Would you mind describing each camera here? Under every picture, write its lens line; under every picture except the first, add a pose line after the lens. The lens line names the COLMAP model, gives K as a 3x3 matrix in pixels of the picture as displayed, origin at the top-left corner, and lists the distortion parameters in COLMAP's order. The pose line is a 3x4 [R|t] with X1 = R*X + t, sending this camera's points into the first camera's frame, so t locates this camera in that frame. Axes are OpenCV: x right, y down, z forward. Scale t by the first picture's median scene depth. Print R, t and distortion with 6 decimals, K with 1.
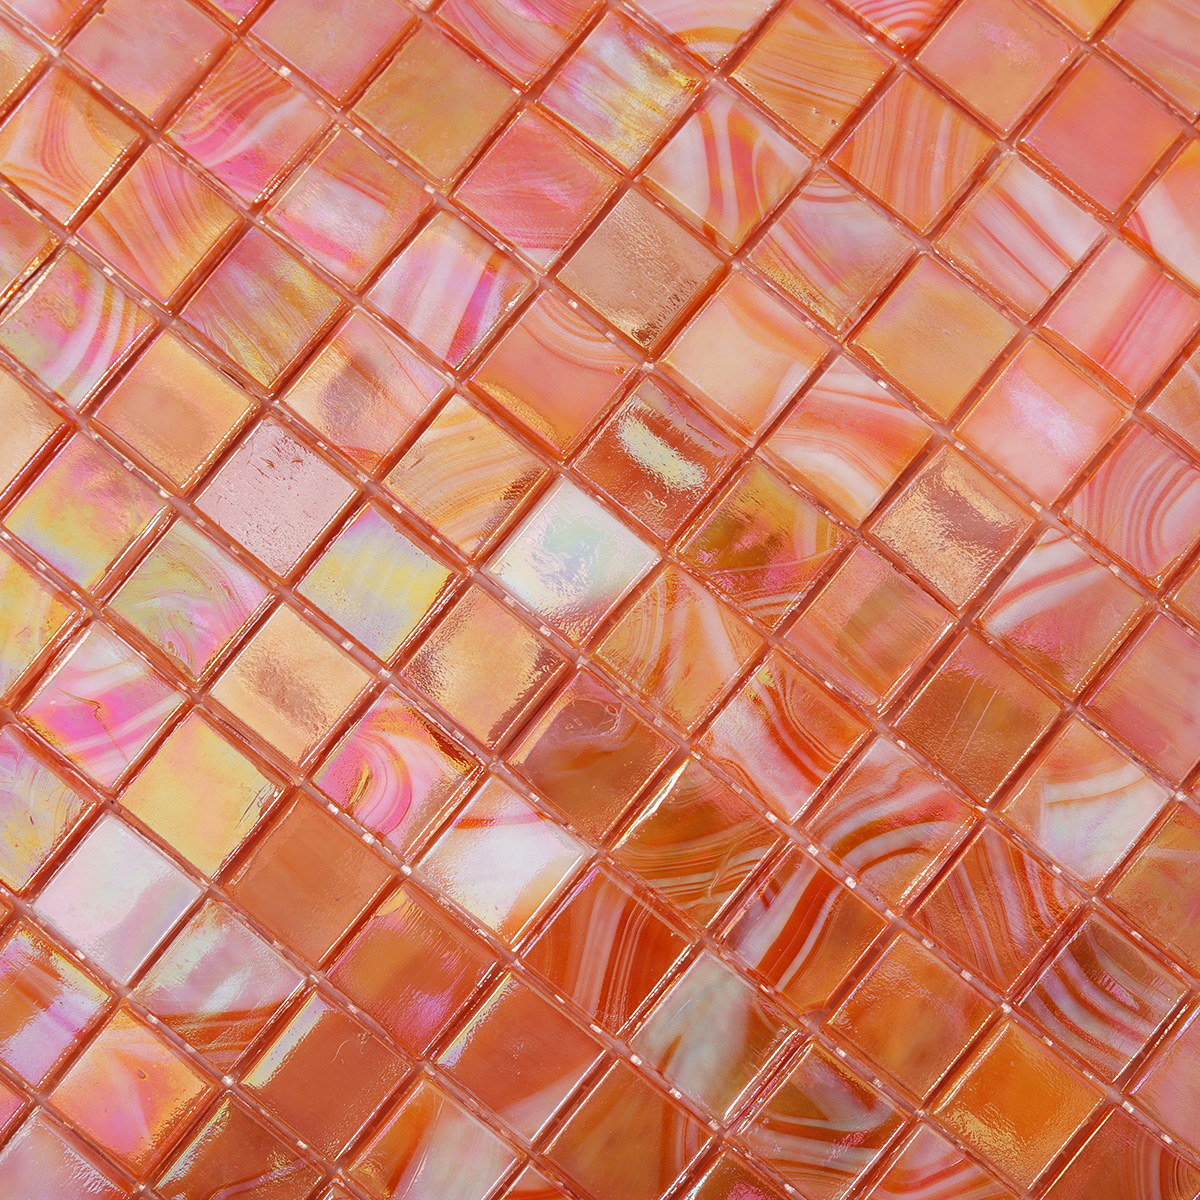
lens RADIAL K [[2645.1, 0, 600.0], [0, 2645.1, 600.0], [0, 0, 1]] dist [-0.229182, 0.918065]
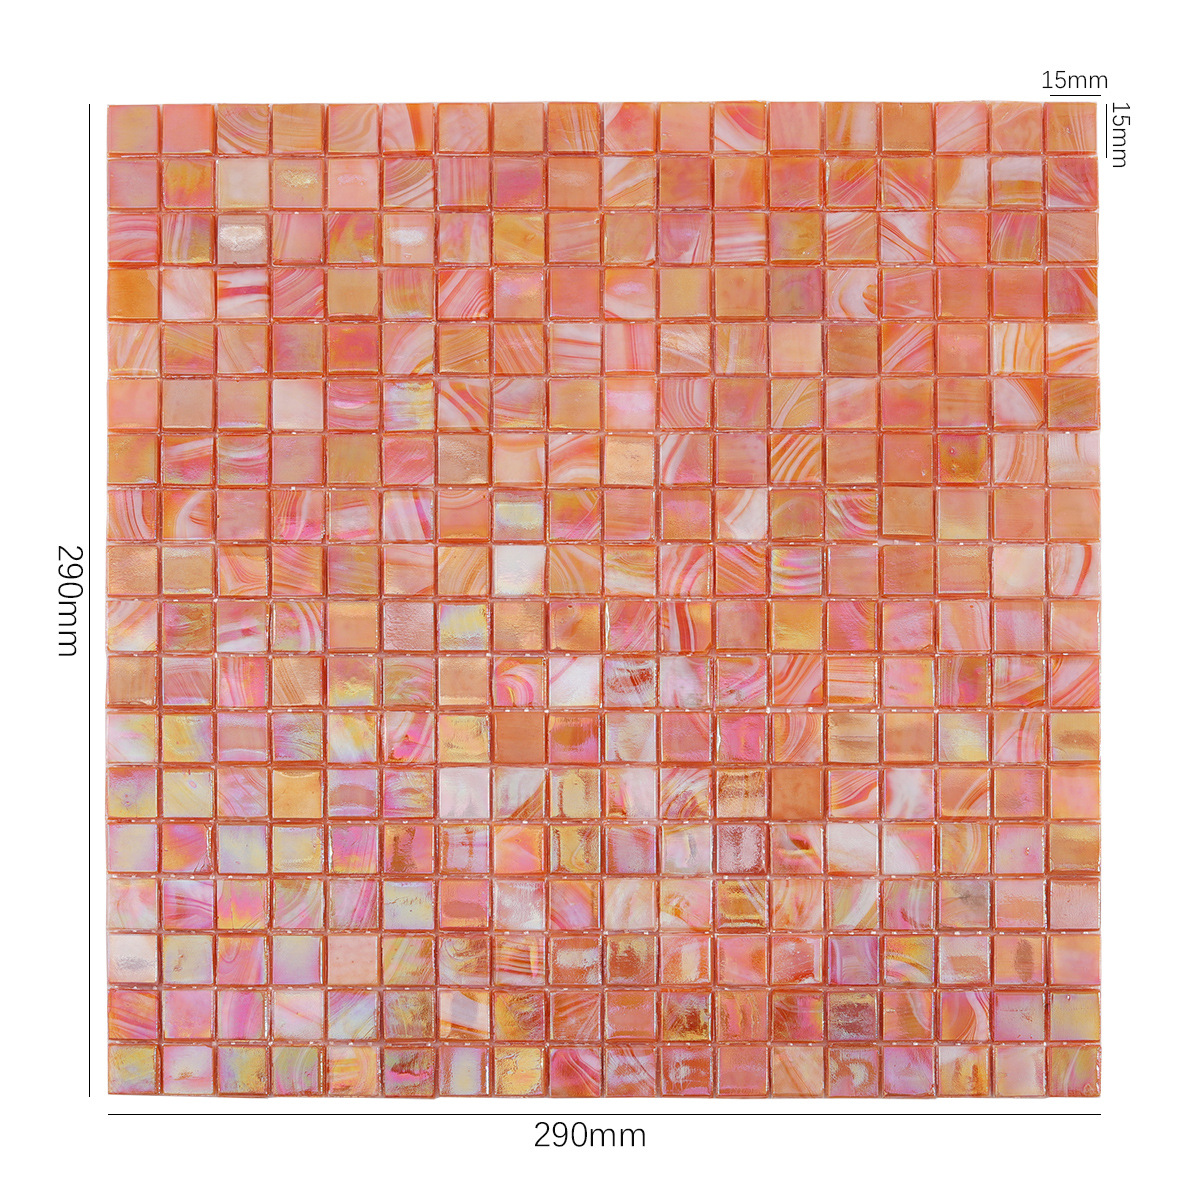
lens RADIAL K [[2645.1, 0, 600.0], [0, 2645.1, 600.0], [0, 0, 1]] dist [-0.229182, 0.918065]
pose [[0.770314, -0.633861, 0.069548, -0.139725], [0.630761, 0.773434, 0.062771, -0.098899], [-0.093579, -0.004485, 0.995602, -1.441791]]
